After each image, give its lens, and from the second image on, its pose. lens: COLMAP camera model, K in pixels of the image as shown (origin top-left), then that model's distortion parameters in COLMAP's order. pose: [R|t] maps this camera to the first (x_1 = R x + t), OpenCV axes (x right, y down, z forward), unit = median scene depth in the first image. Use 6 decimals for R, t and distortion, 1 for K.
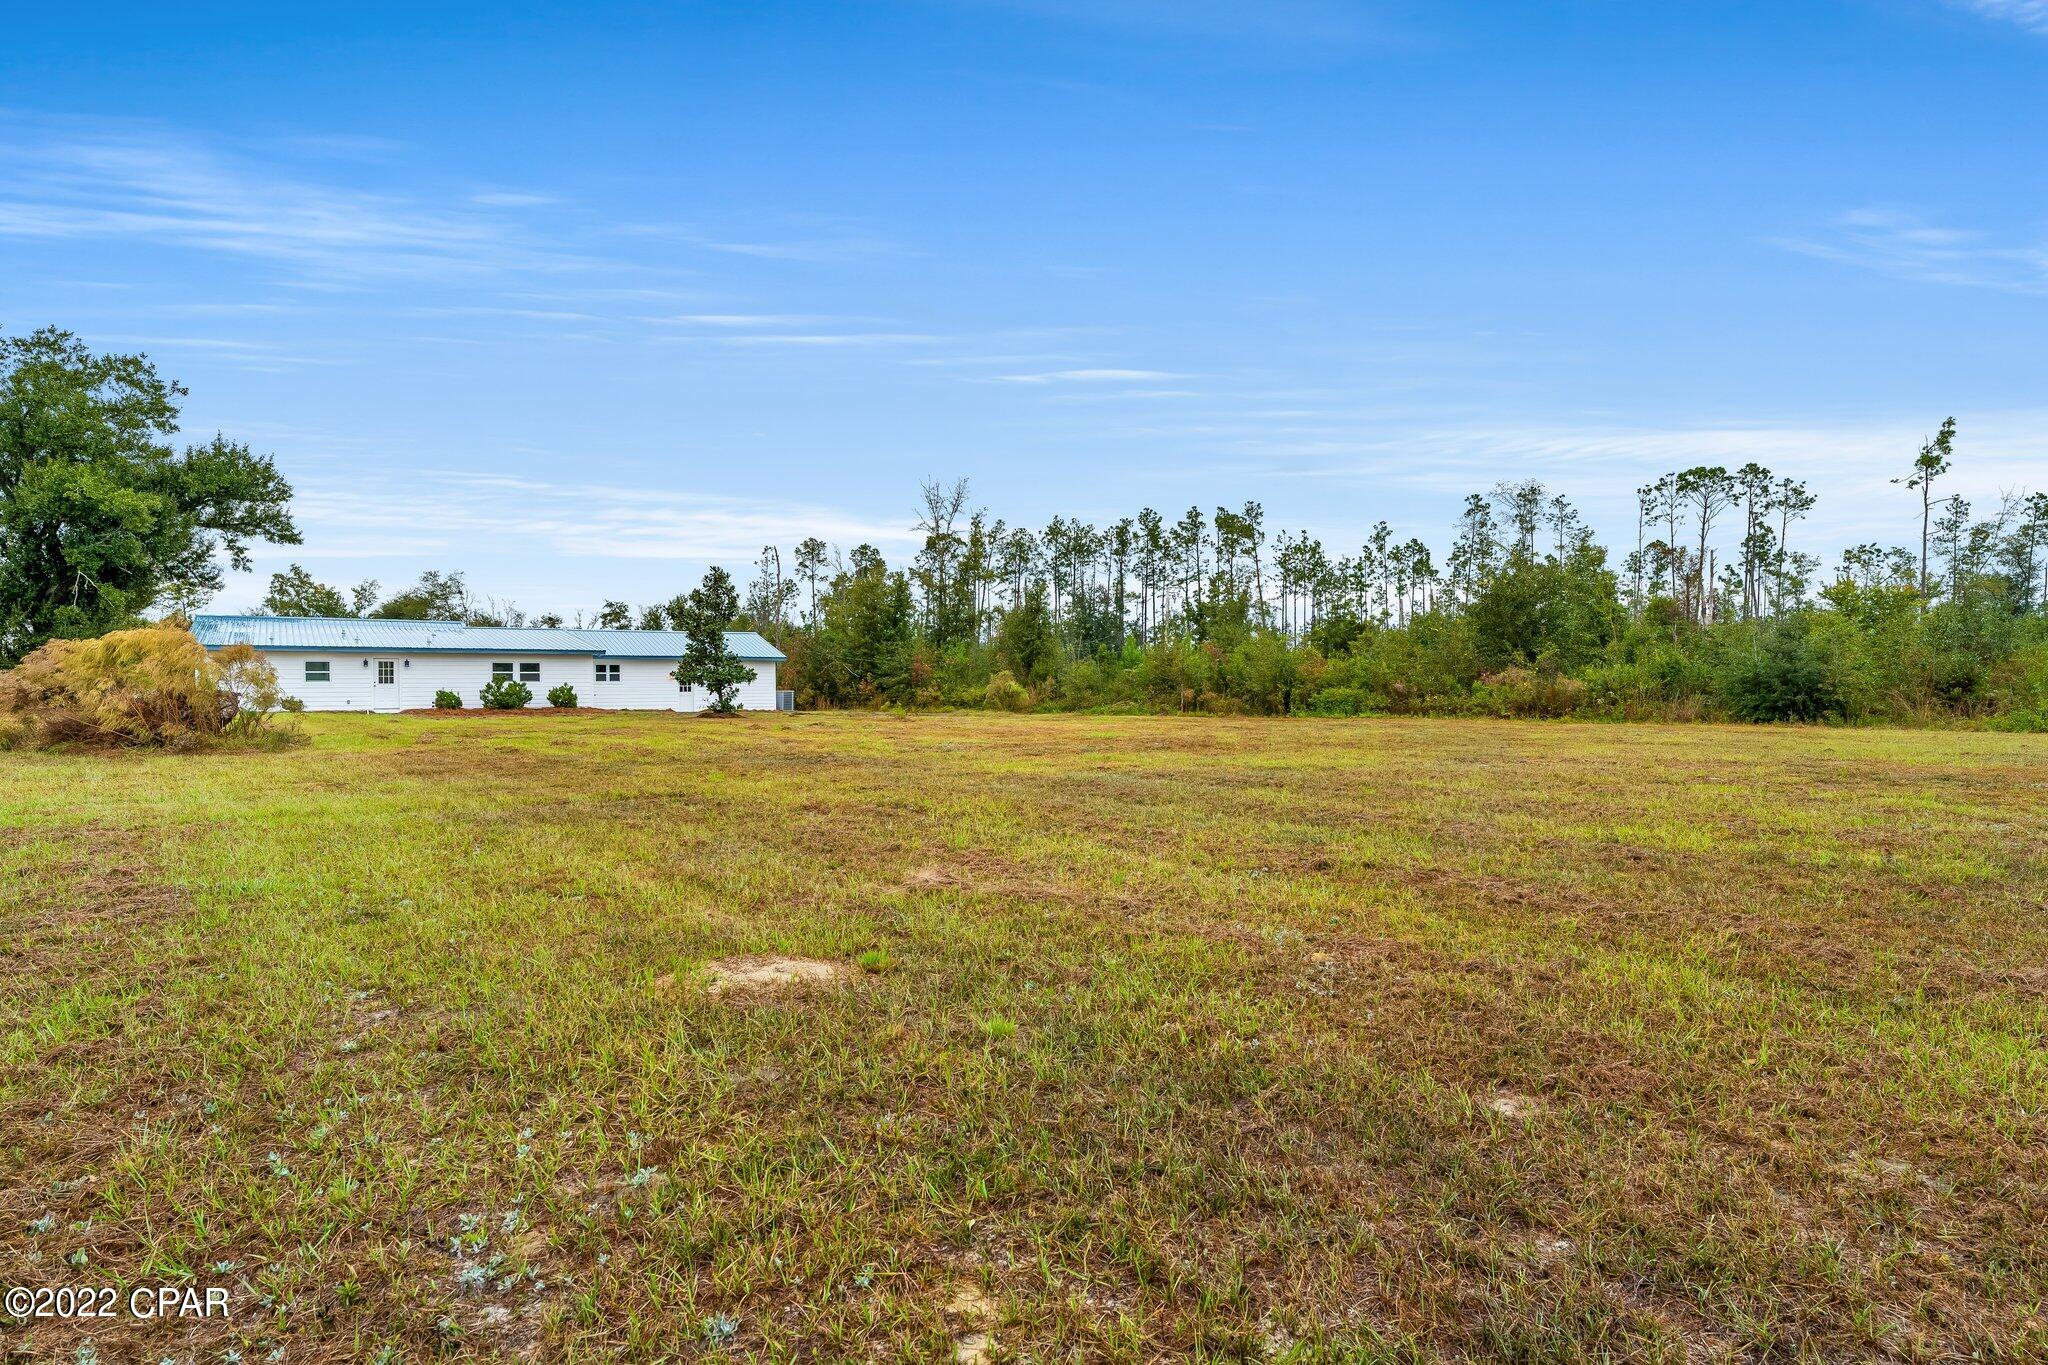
lens RADIAL K [[1079.5, 0, 1024.0], [0, 1079.5, 682.5], [0, 0, 1]] dist [-0.002269, -0.000861]
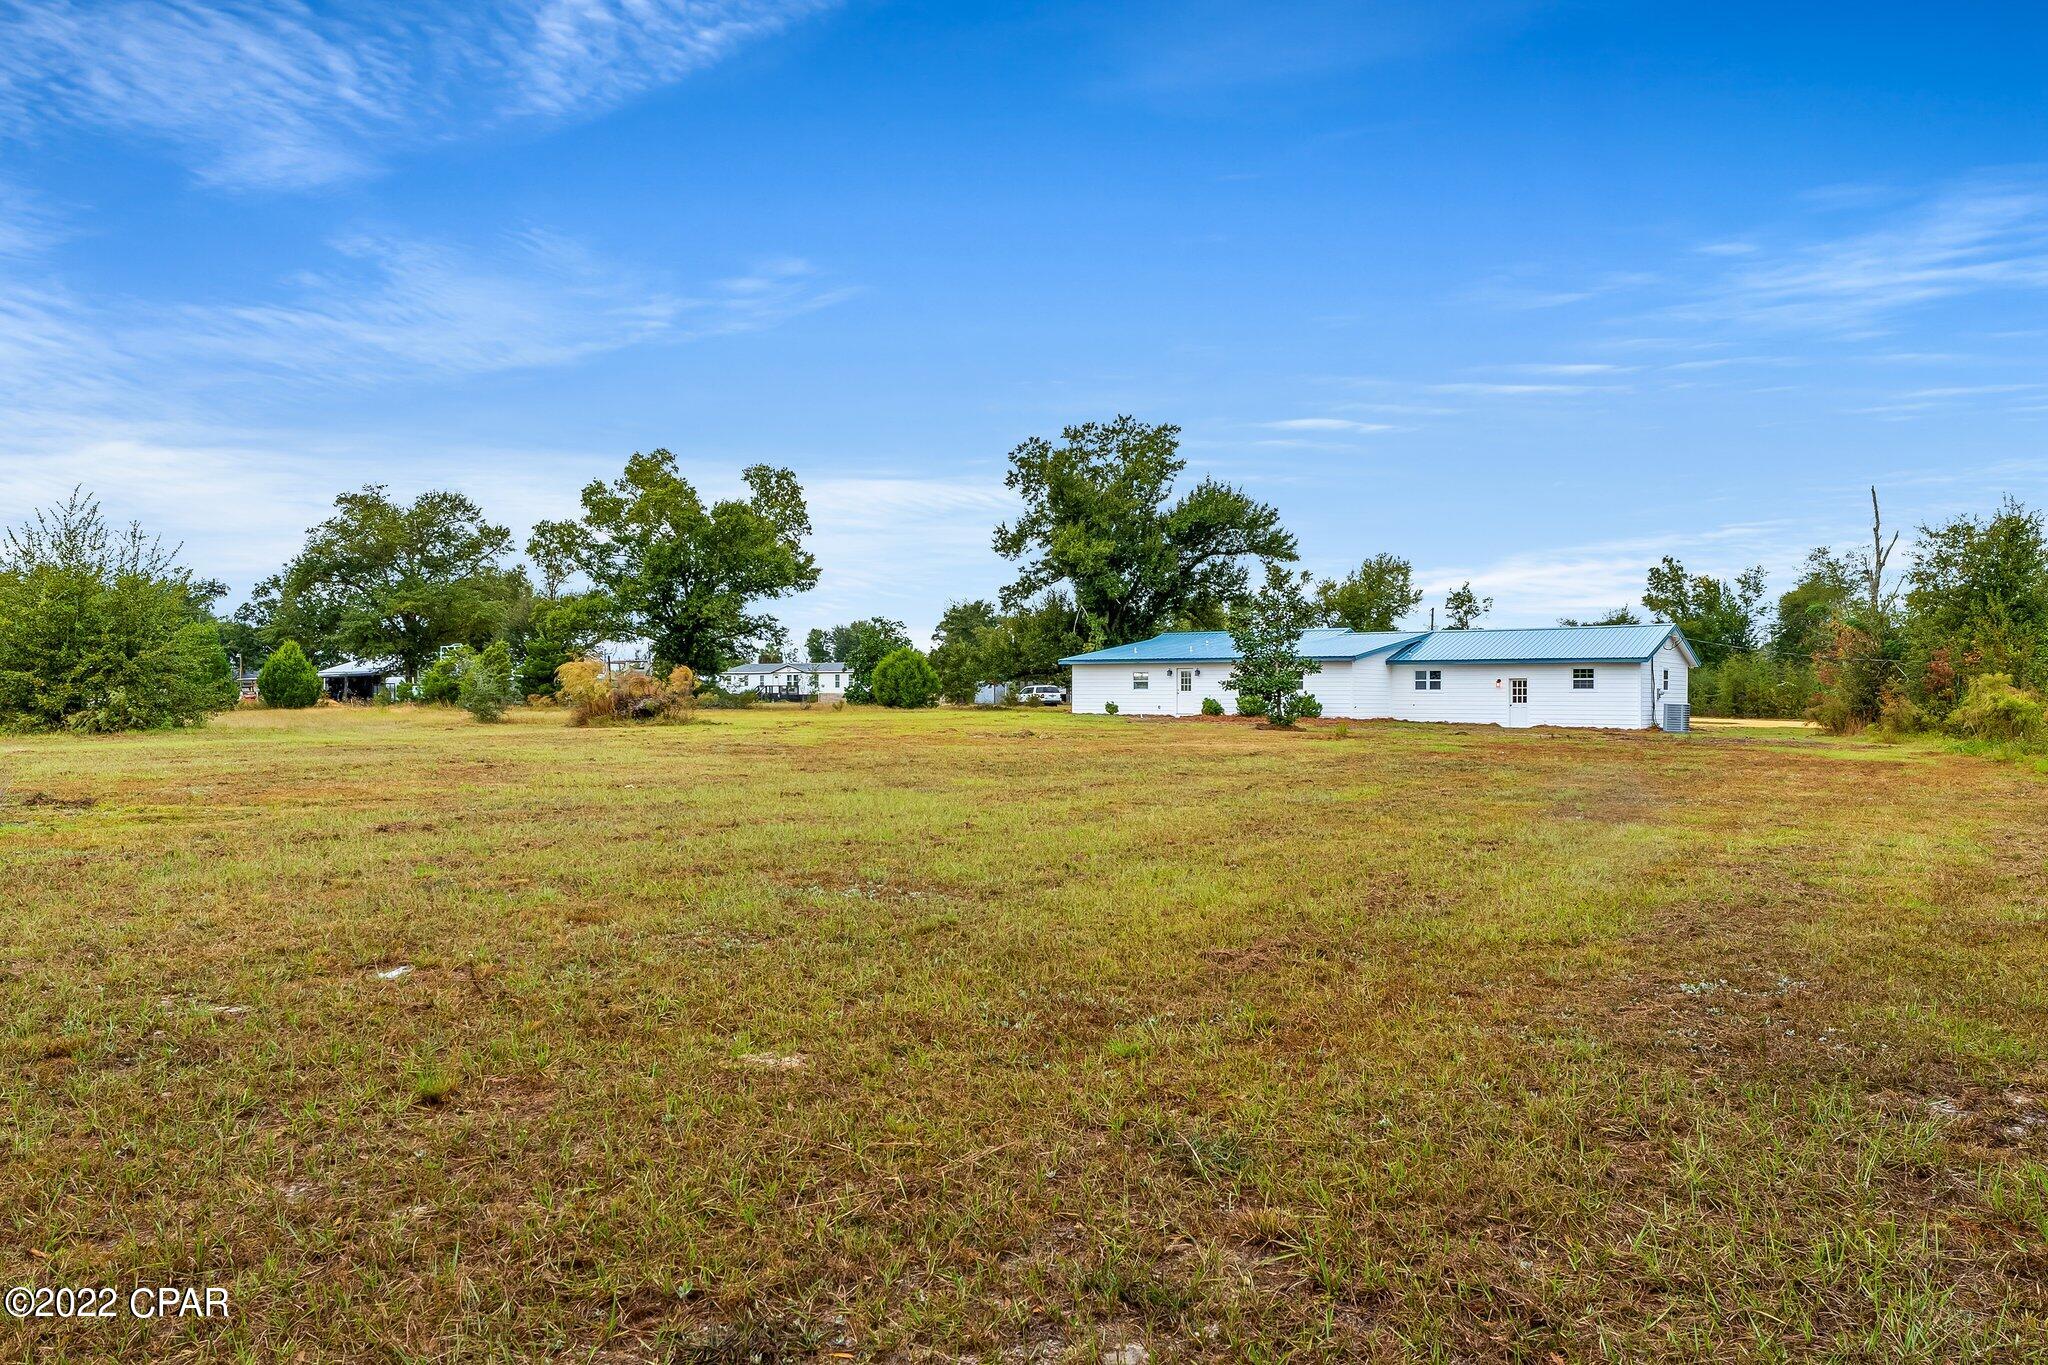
lens RADIAL K [[1440.4, 0, 1024.0], [0, 1440.4, 682.5], [0, 0, 1]] dist [0.009802, -0.001144]
pose [[0.295977, -0.002891, -0.955191, 0.638458], [-0.003180, 0.999987, -0.004011, -0.001115], [0.955190, 0.004225, 0.295964, 0.337074]]
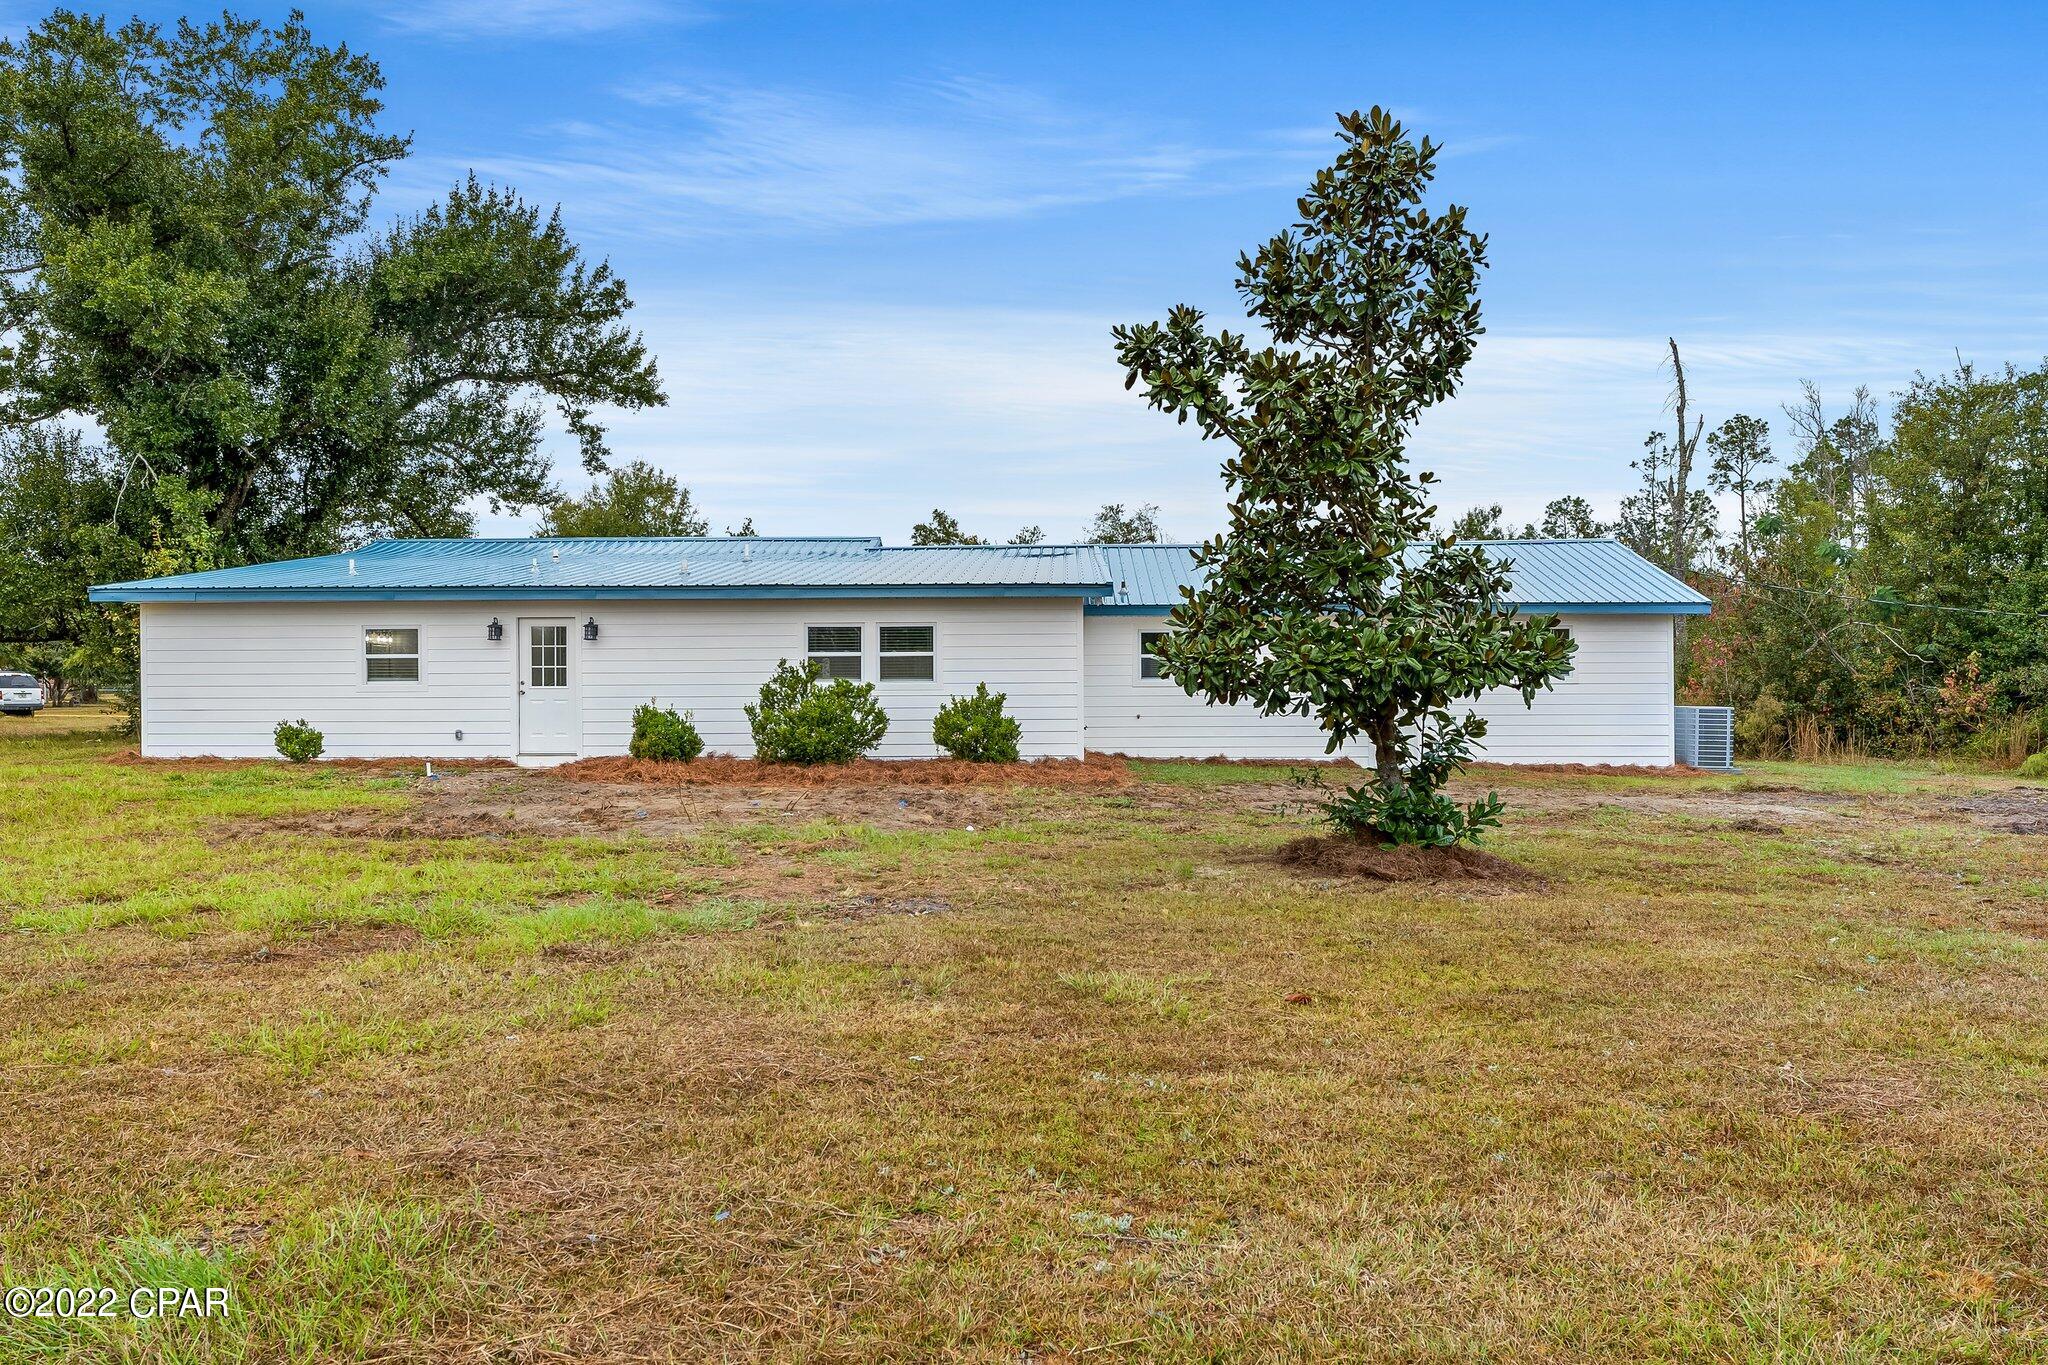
lens RADIAL K [[1471.7, 0, 1007.0], [0, 1471.7, 716.9], [0, 0, 1]] dist [-0.000522, -0.004707]
pose [[0.797742, 0.016088, -0.602784, -0.135234], [0.000760, 0.999616, 0.027686, -0.001952], [0.602999, -0.022544, 0.797424, 0.576009]]
